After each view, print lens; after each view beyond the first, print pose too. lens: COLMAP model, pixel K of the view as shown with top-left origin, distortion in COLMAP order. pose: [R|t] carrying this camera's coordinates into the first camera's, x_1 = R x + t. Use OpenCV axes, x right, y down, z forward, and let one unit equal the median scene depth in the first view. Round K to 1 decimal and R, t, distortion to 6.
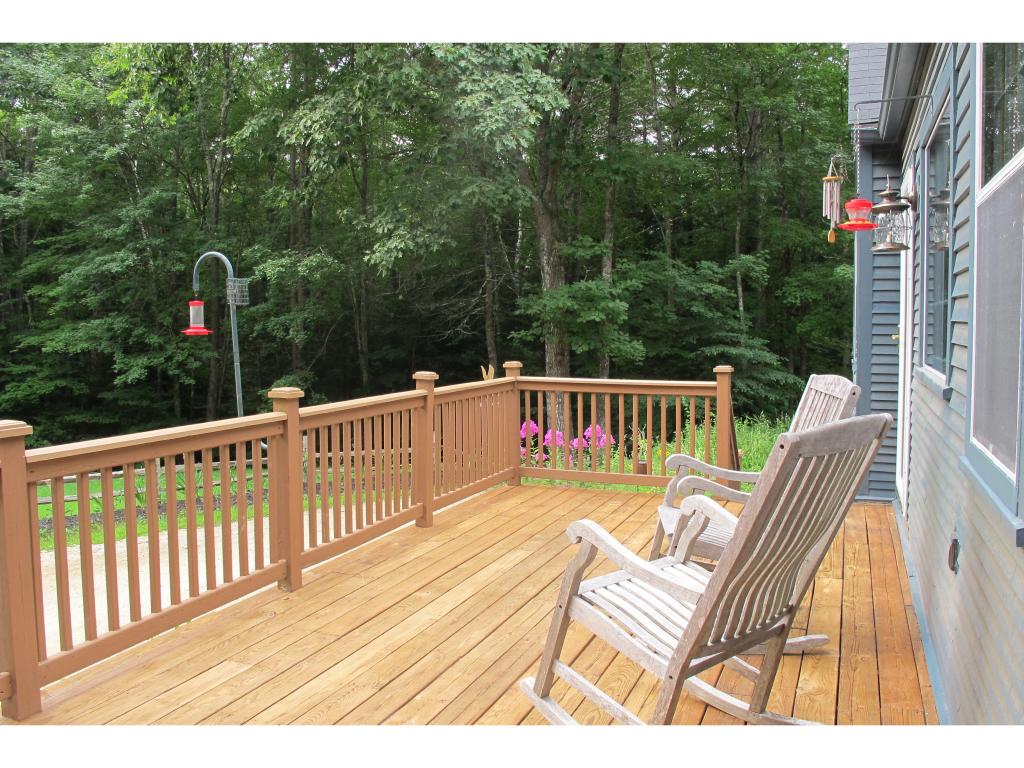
lens RADIAL K [[863.8, 0, 511.4], [0, 863.8, 384.1], [0, 0, 1]] dist [-0.125820, 0.069443]
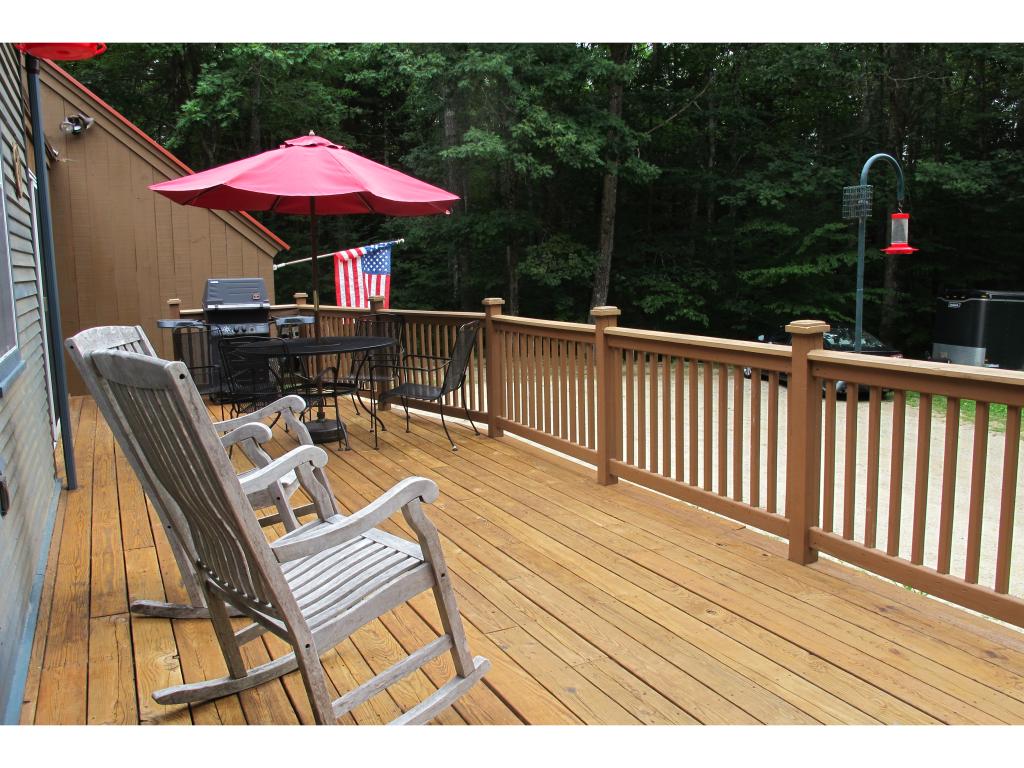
lens RADIAL K [[863.8, 0, 510.8], [0, 863.8, 384.5], [0, 0, 1]] dist [-0.125820, 0.069443]
pose [[-0.672759, 0.135815, -0.727289, 0.580703], [-0.011958, 0.980883, 0.194232, -0.100554], [0.739765, 0.139369, -0.658274, 1.457271]]
